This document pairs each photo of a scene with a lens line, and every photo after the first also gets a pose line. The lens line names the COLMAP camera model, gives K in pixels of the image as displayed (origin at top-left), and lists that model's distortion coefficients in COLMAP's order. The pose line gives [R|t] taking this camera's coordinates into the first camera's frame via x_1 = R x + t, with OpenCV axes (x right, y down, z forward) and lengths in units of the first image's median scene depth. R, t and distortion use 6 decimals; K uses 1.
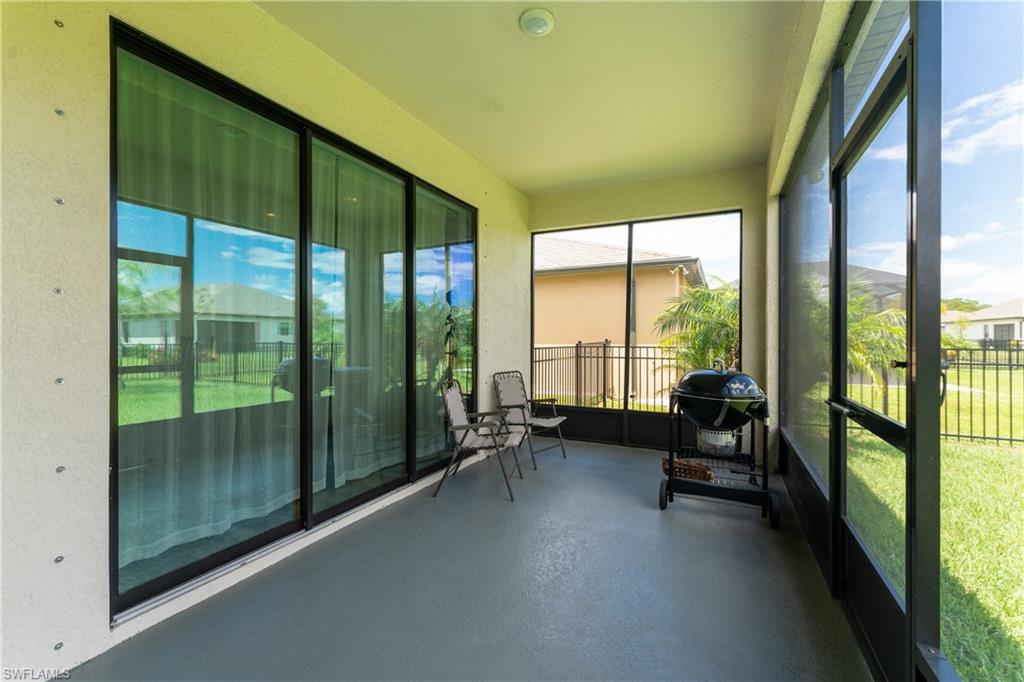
lens RADIAL K [[406.3, 0, 507.1], [0, 406.3, 340.7], [0, 0, 1]] dist [0.001324, 0.000428]
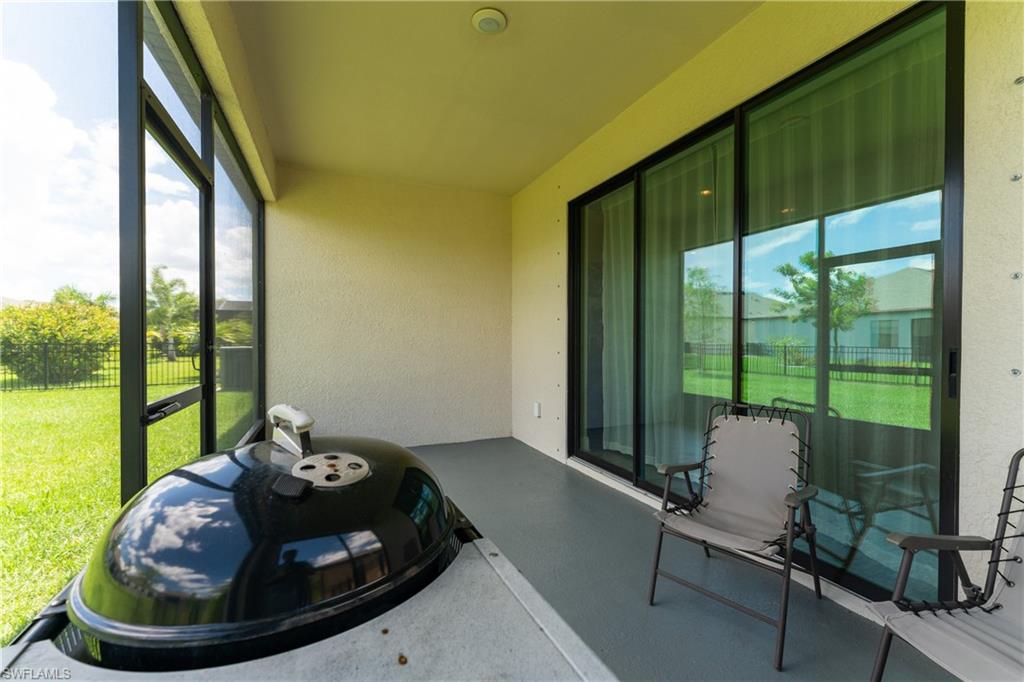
lens RADIAL K [[406.3, 0, 507.1], [0, 406.3, 340.7], [0, 0, 1]] dist [0.001324, 0.000428]
pose [[-0.608327, 0.004625, -0.793673, 0.749600], [-0.001622, 0.999974, 0.007070, -0.000276], [0.793685, 0.005588, -0.608304, 1.421729]]
